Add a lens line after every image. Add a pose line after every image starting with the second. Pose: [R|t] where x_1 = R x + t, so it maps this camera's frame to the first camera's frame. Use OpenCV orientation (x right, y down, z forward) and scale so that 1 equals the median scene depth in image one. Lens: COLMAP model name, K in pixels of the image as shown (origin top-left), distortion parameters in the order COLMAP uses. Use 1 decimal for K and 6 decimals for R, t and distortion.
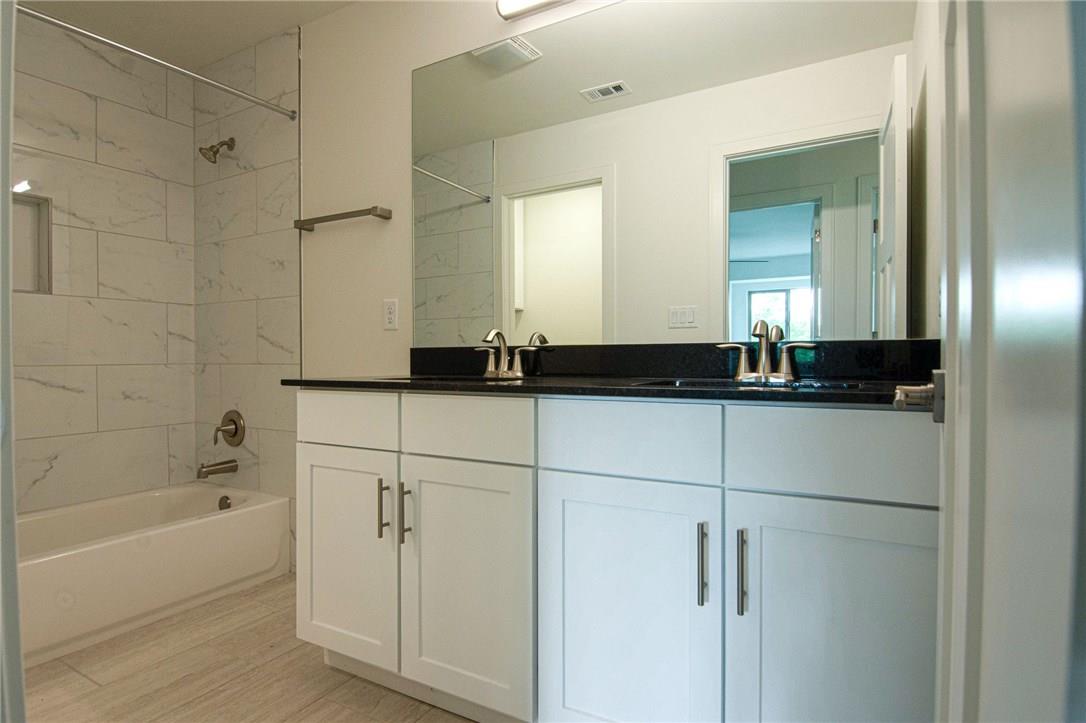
lens RADIAL K [[569.7, 0, 546.0], [0, 569.7, 360.2], [0, 0, 1]] dist [0.004635, -0.021406]
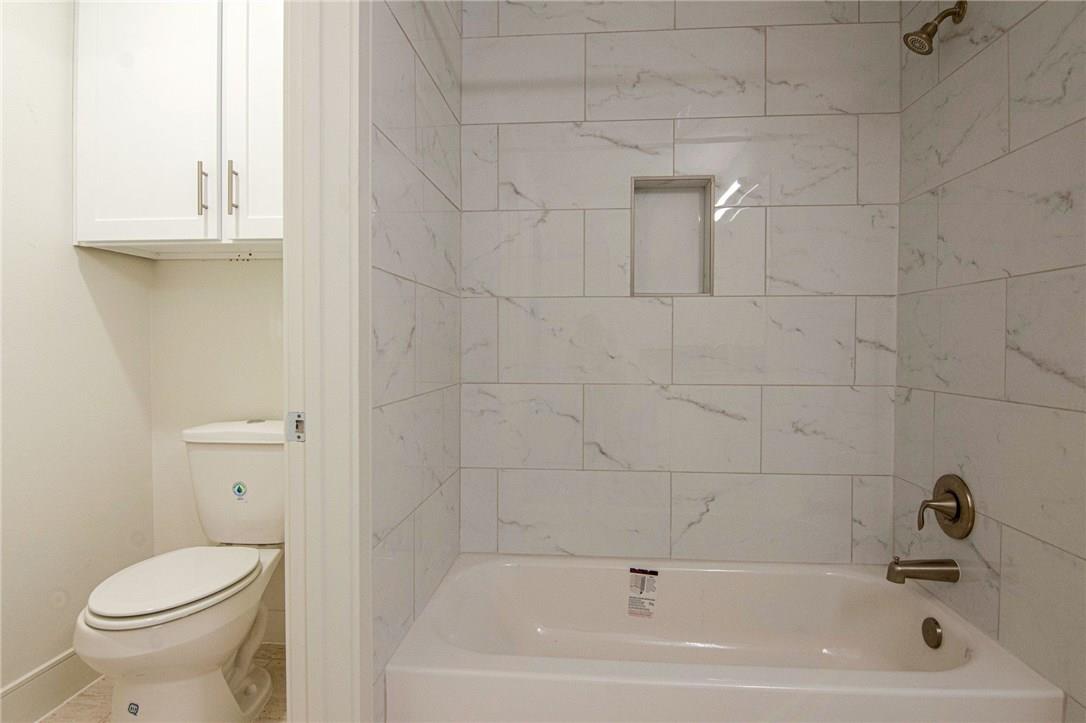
lens RADIAL K [[569.7, 0, 546.0], [0, 569.7, 360.2], [0, 0, 1]] dist [0.004635, -0.021406]
pose [[0.411163, 0.029479, -0.911085, -0.203209], [-0.009473, 0.999561, 0.028066, -0.040422], [0.911513, -0.002909, 0.411261, 0.393909]]
